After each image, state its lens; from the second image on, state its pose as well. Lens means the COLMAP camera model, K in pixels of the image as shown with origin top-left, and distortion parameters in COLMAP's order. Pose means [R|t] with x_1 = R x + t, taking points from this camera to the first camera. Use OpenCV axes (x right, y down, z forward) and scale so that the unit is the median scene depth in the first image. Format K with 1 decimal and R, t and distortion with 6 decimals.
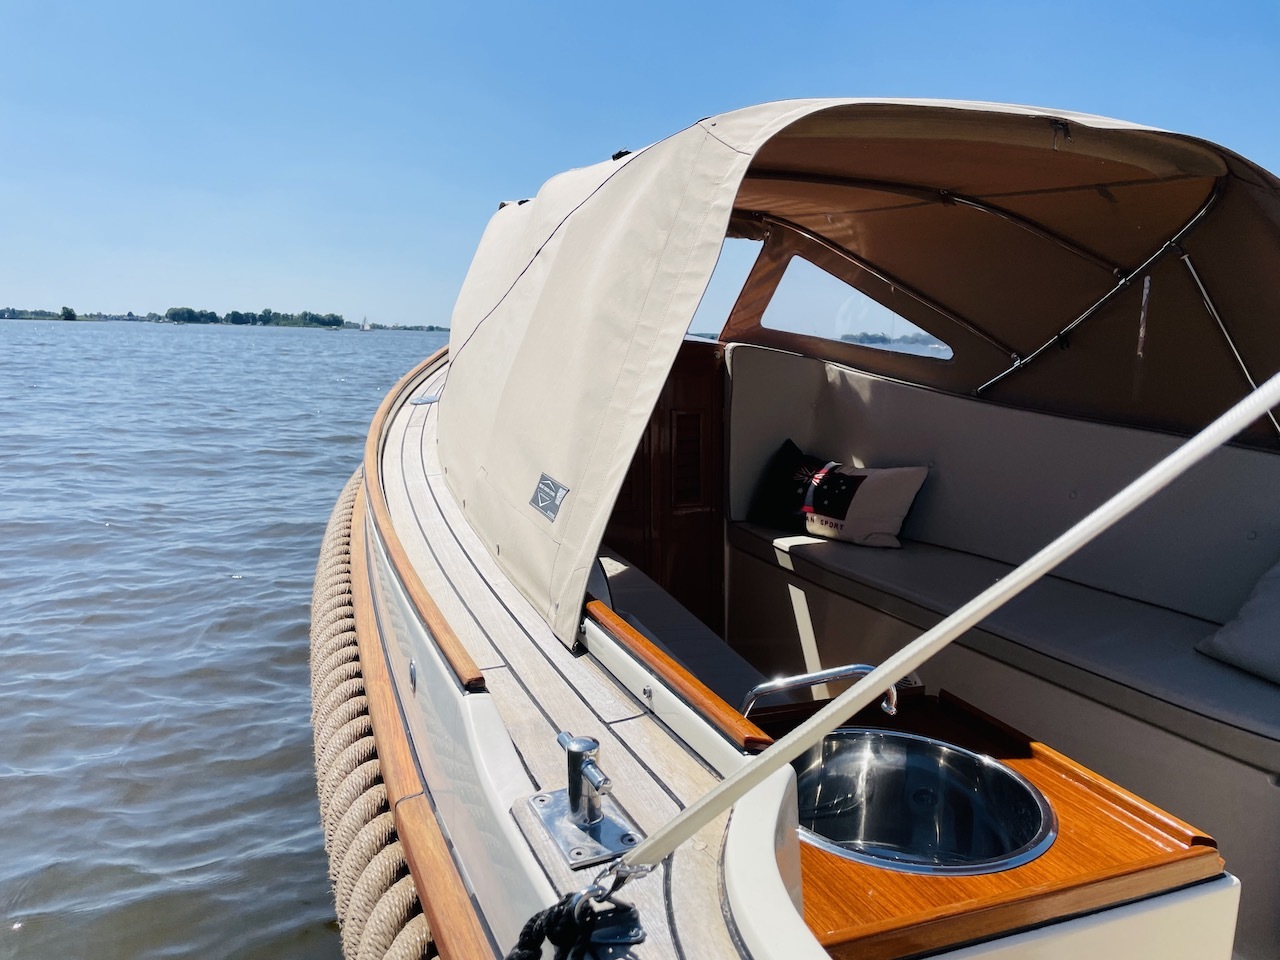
lens RADIAL K [[982.8, 0, 640.0], [0, 982.8, 480.0], [0, 0, 1]] dist [0.001138, -0.002593]
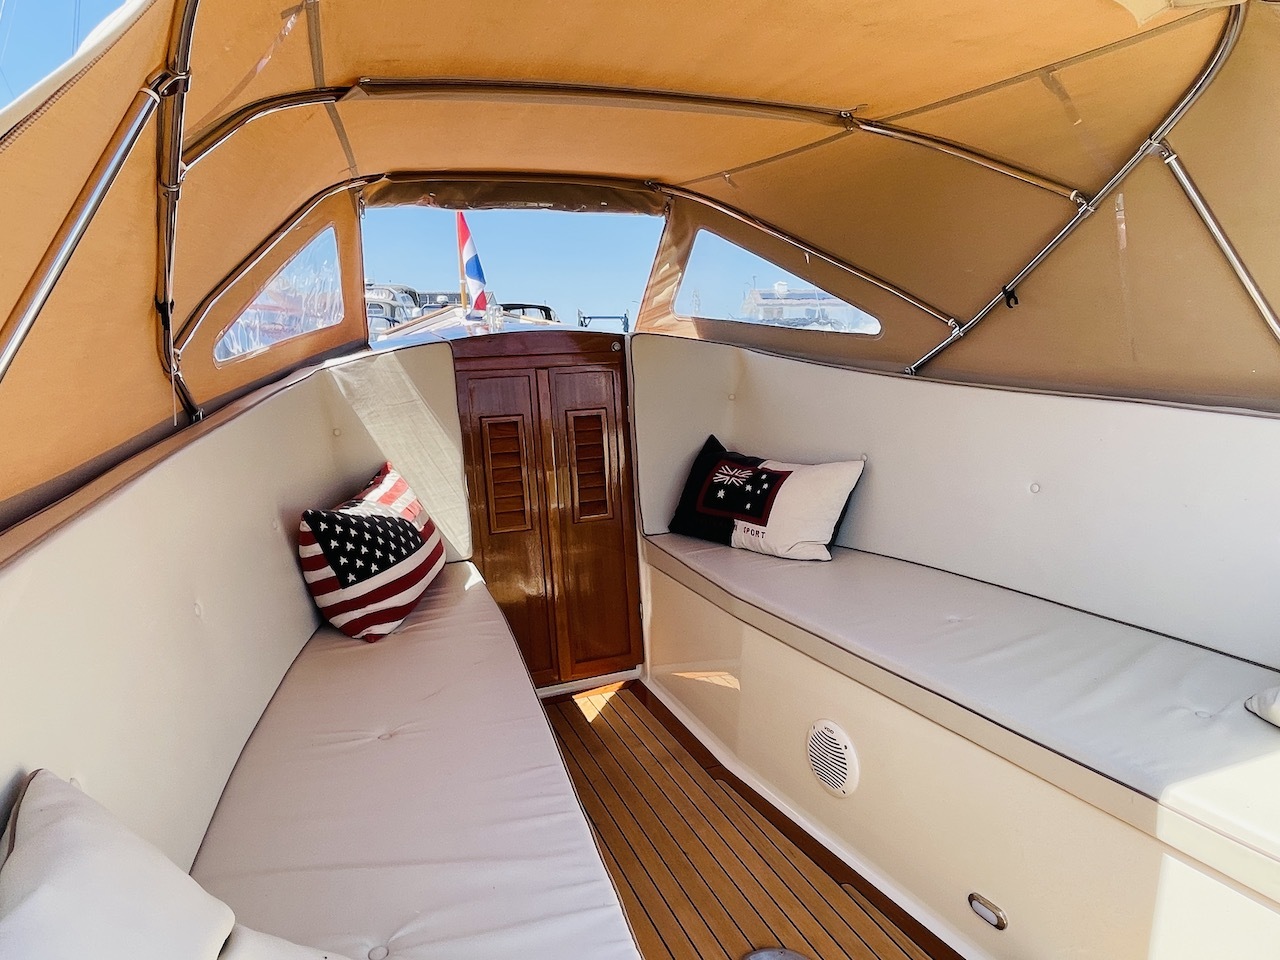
lens RADIAL K [[813.7, 0, 640.0], [0, 813.7, 480.0], [0, 0, 1]] dist [0.004295, 0.004576]
pose [[0.997438, -0.052628, -0.048447, 0.134094], [0.053125, 0.998547, 0.009030, -0.013815], [0.047902, -0.011580, 0.998785, 0.278548]]
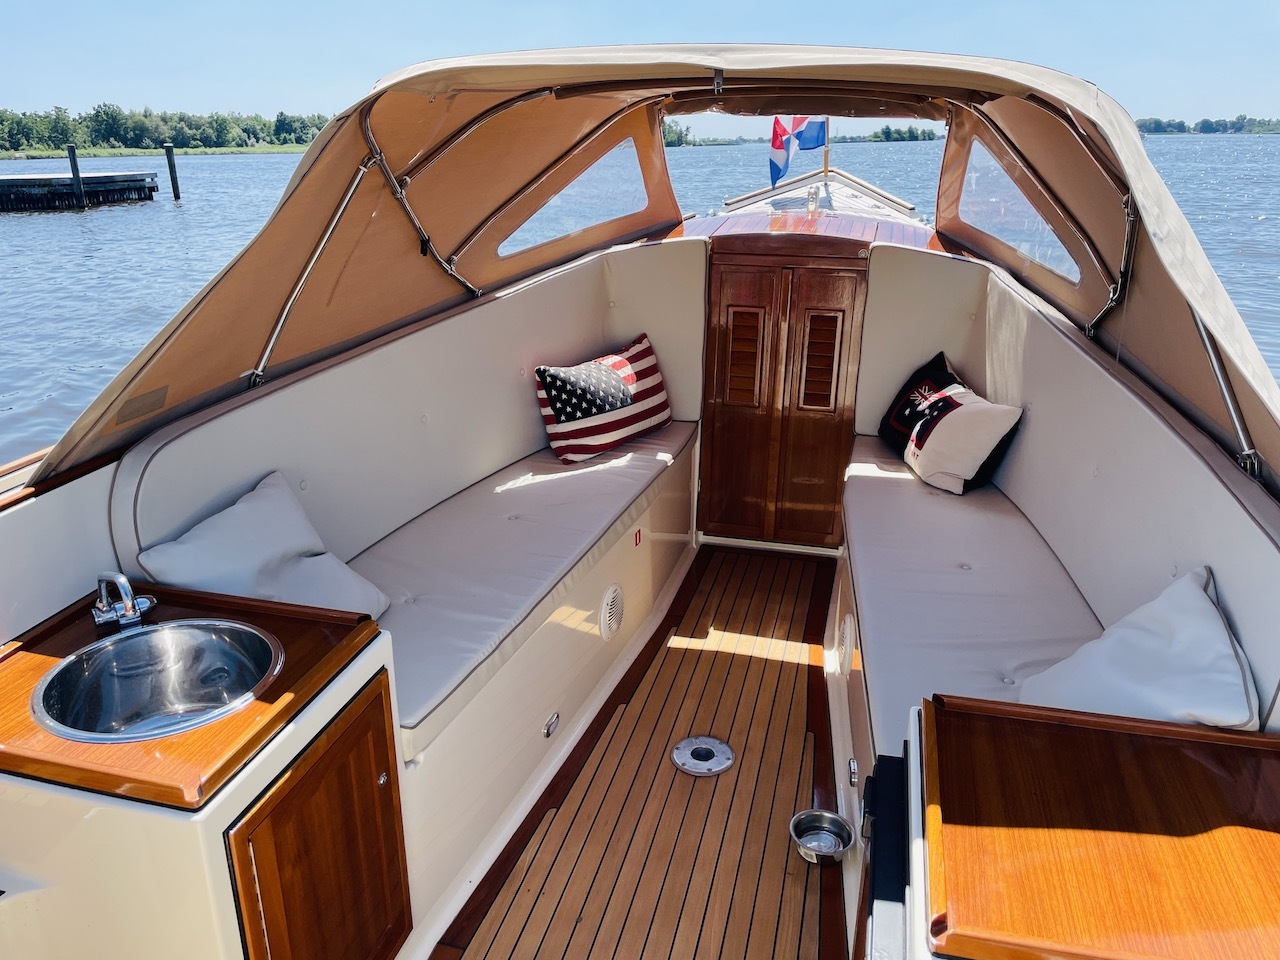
lens RADIAL K [[940.5, 0, 640.0], [0, 940.5, 480.0], [0, 0, 1]] dist [0.007057, -0.001161]
pose [[0.787454, 0.199530, -0.583184, 0.526262], [-0.093653, 0.973901, 0.206752, -0.093110], [0.609217, -0.108191, 0.785589, 0.135527]]
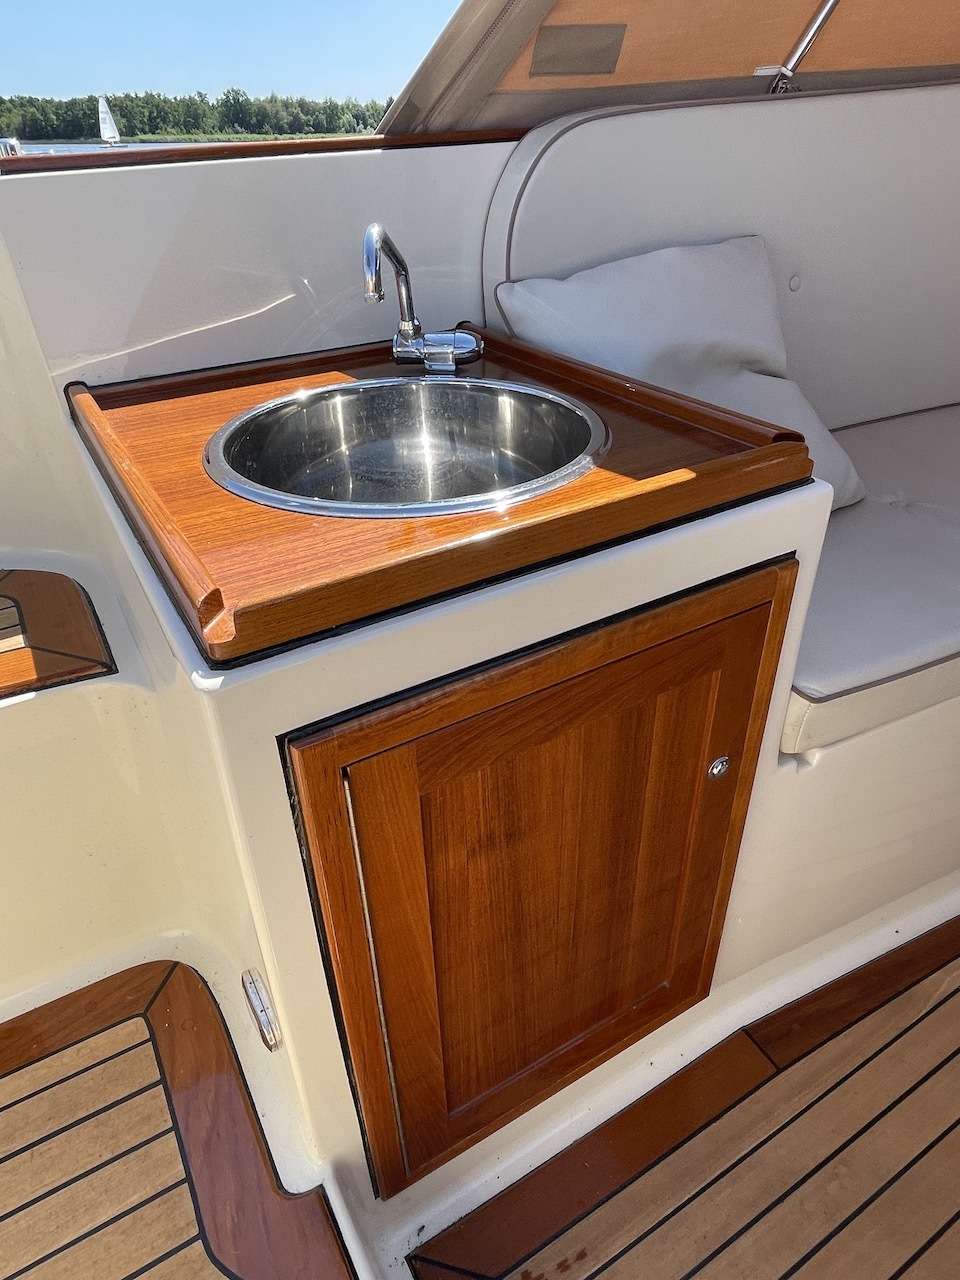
lens RADIAL K [[813.7, 0, 480.0], [0, 813.7, 640.0], [0, 0, 1]] dist [0.004295, 0.004576]
pose [[0.122474, 0.515851, -0.847878, 0.323903], [-0.136738, 0.854933, 0.500392, 0.044317], [0.983007, 0.054652, 0.175243, 0.320522]]
